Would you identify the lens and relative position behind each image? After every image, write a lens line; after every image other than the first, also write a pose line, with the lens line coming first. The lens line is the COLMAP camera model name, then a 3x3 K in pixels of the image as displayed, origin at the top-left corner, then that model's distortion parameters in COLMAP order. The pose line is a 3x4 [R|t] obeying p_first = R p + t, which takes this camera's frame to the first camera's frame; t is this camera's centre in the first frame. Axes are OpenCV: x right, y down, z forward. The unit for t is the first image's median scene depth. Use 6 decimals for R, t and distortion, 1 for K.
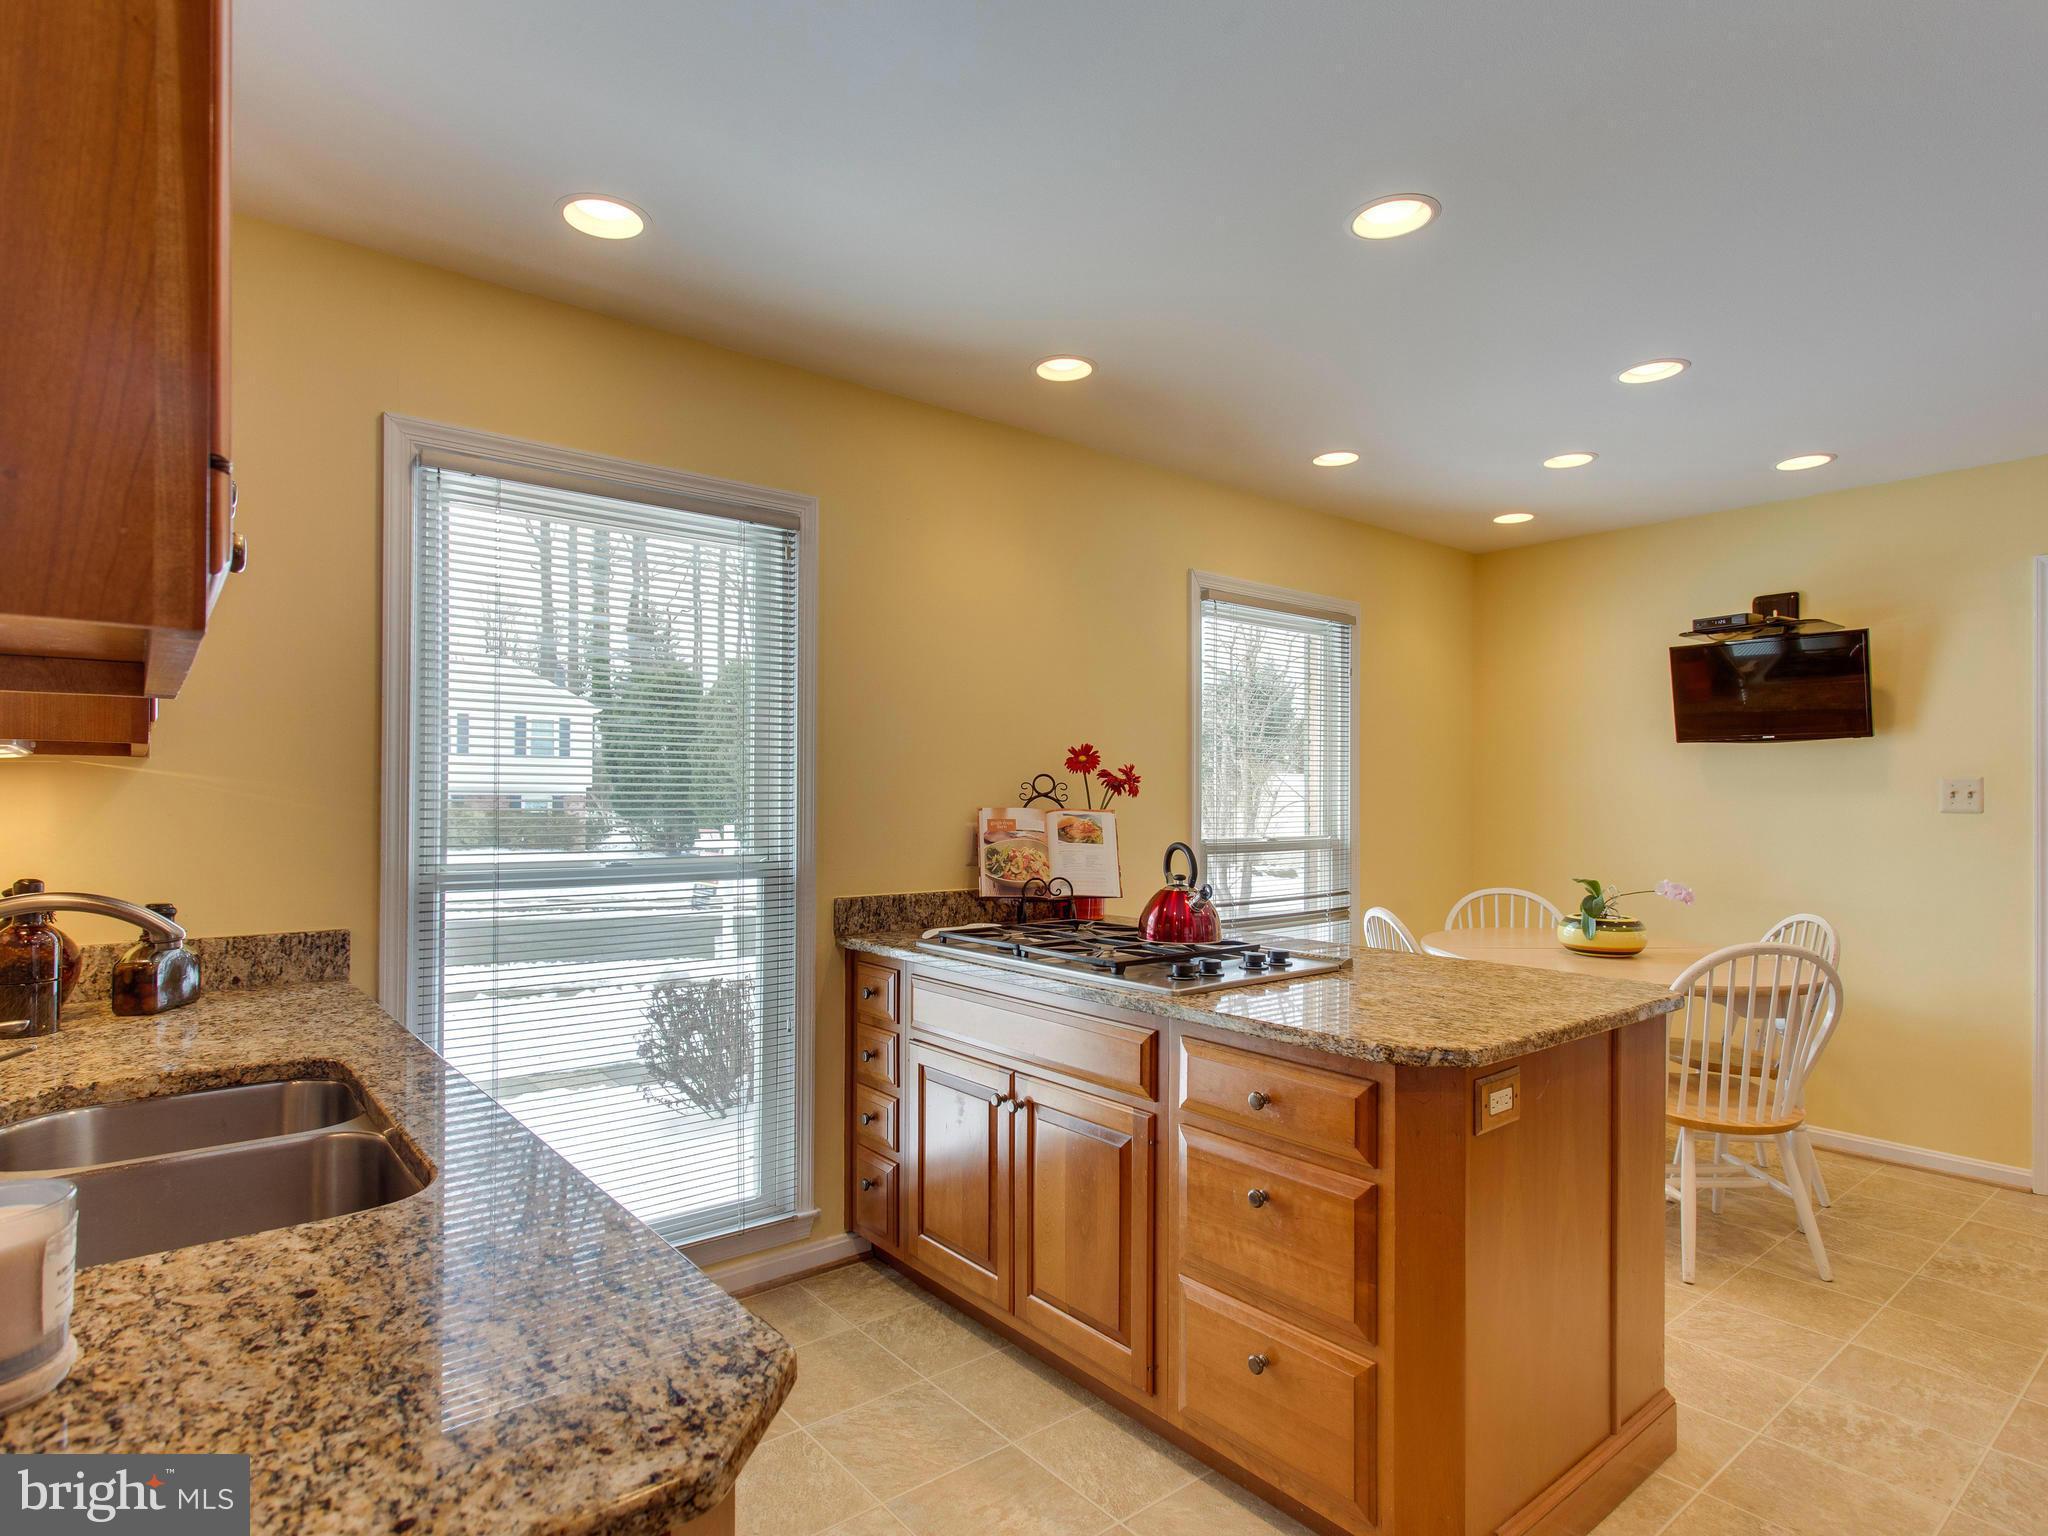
lens RADIAL K [[1101.0, 0, 1021.4], [0, 1101.0, 779.2], [0, 0, 1]] dist [0.000344, 0.001569]
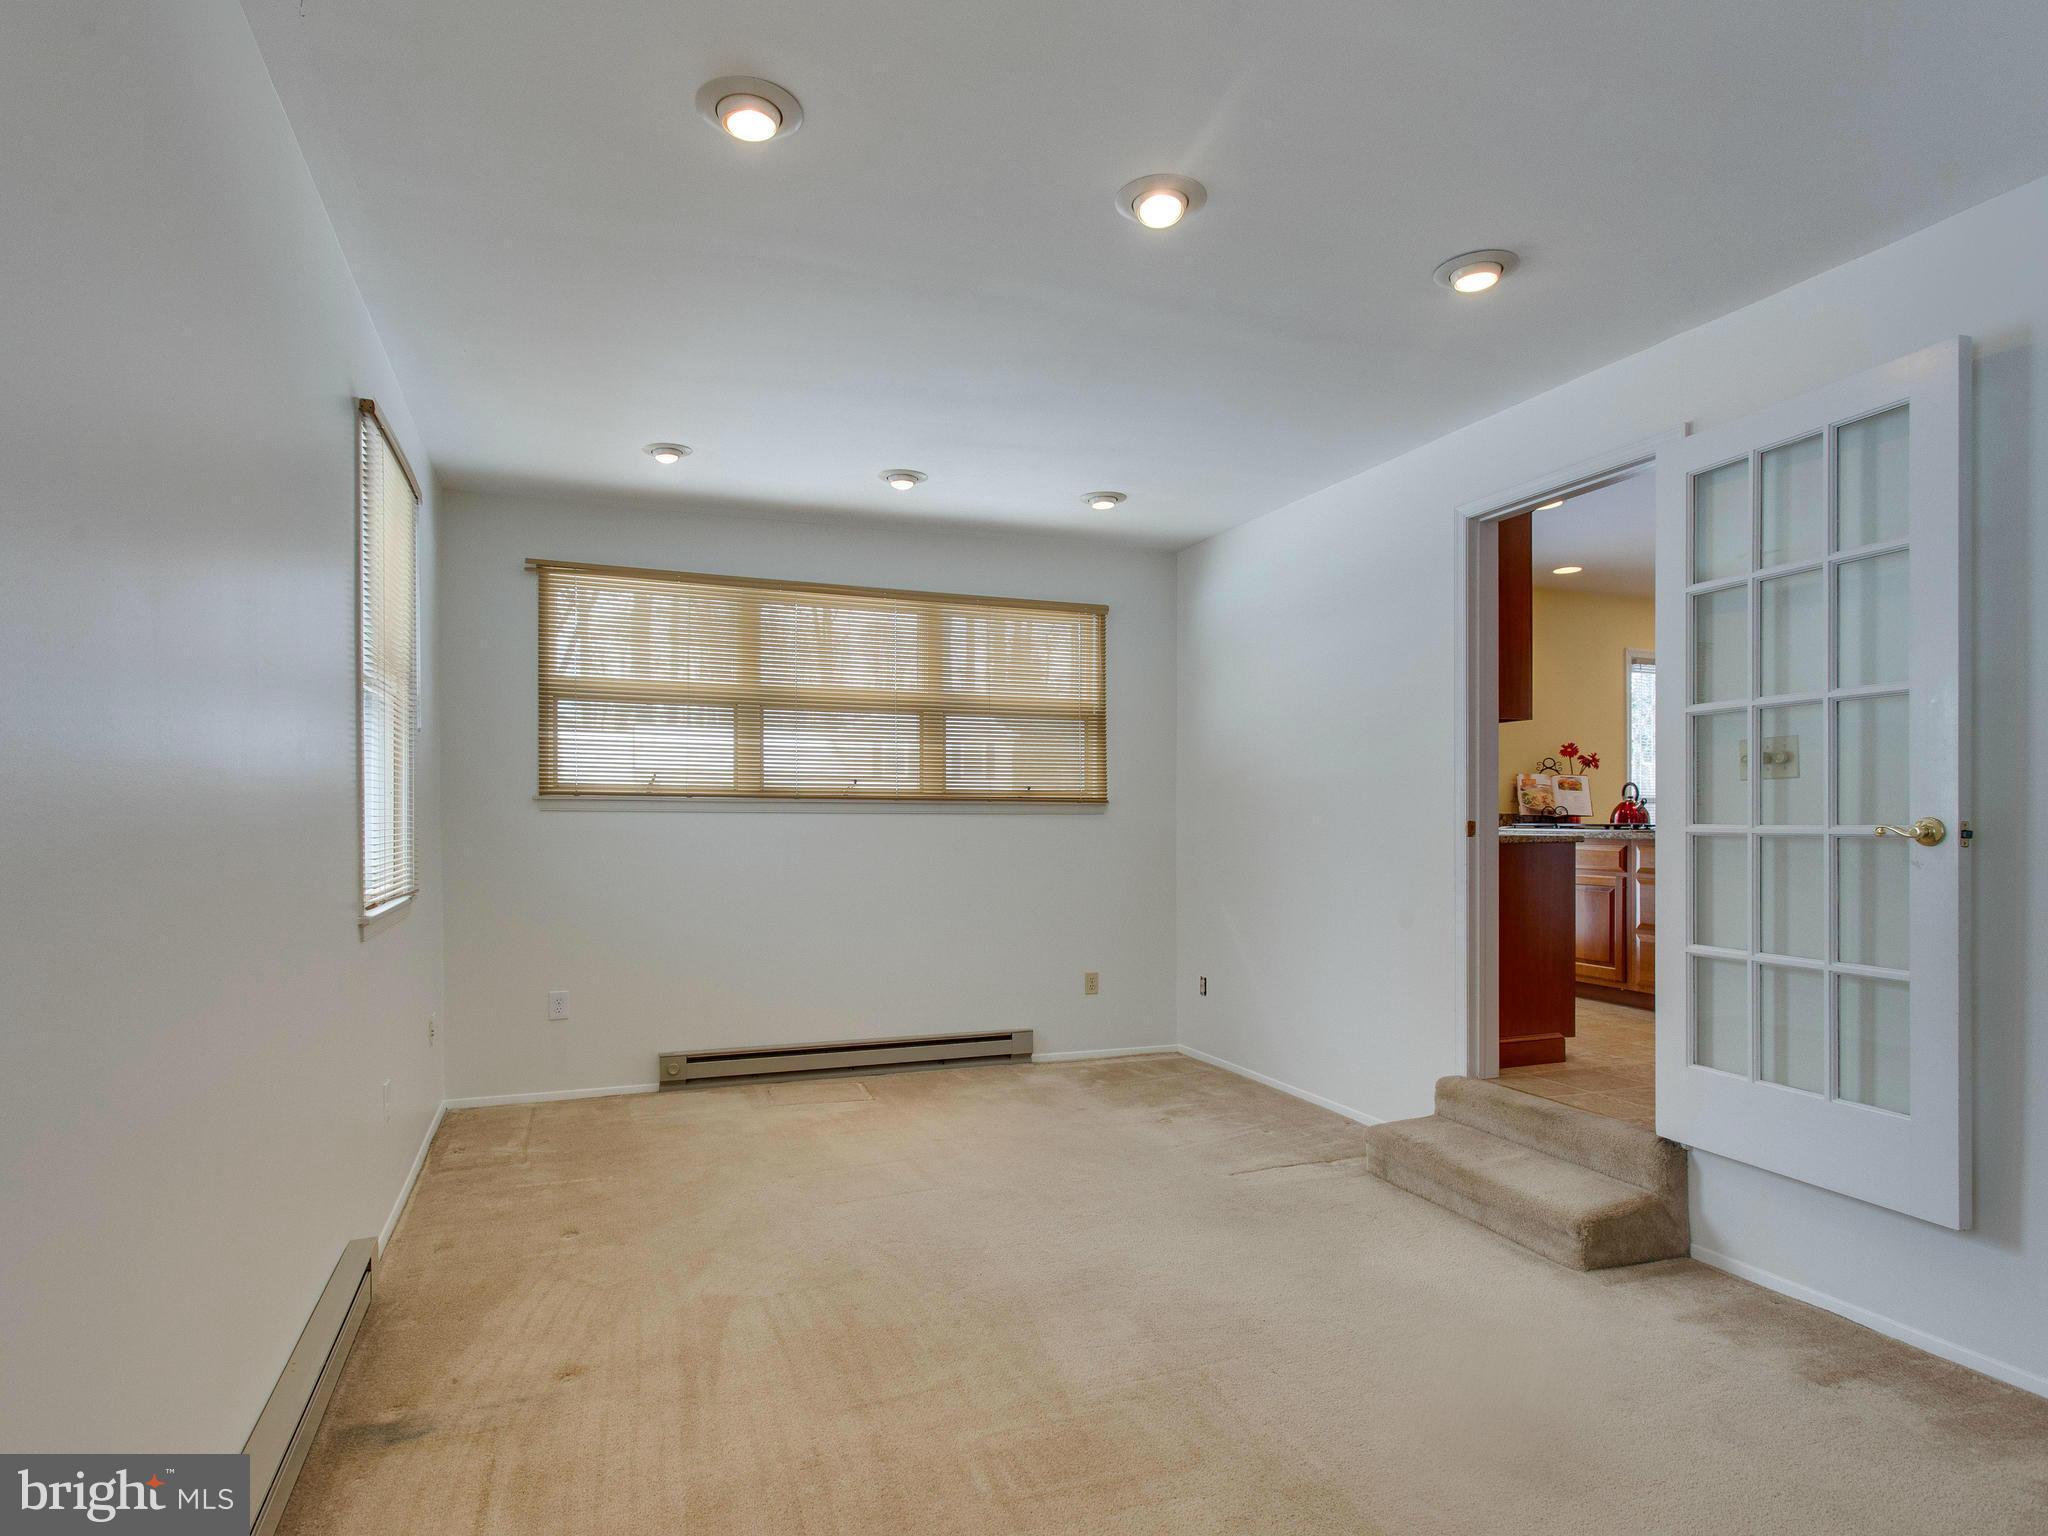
lens RADIAL K [[1101.0, 0, 1008.3], [0, 1101.0, 812.4], [0, 0, 1]] dist [0.000344, 0.001569]
pose [[0.948599, -0.003502, -0.316460, -0.292516], [0.008085, 0.999881, 0.013171, 0.063265], [0.316376, -0.015052, 0.948514, -1.295976]]
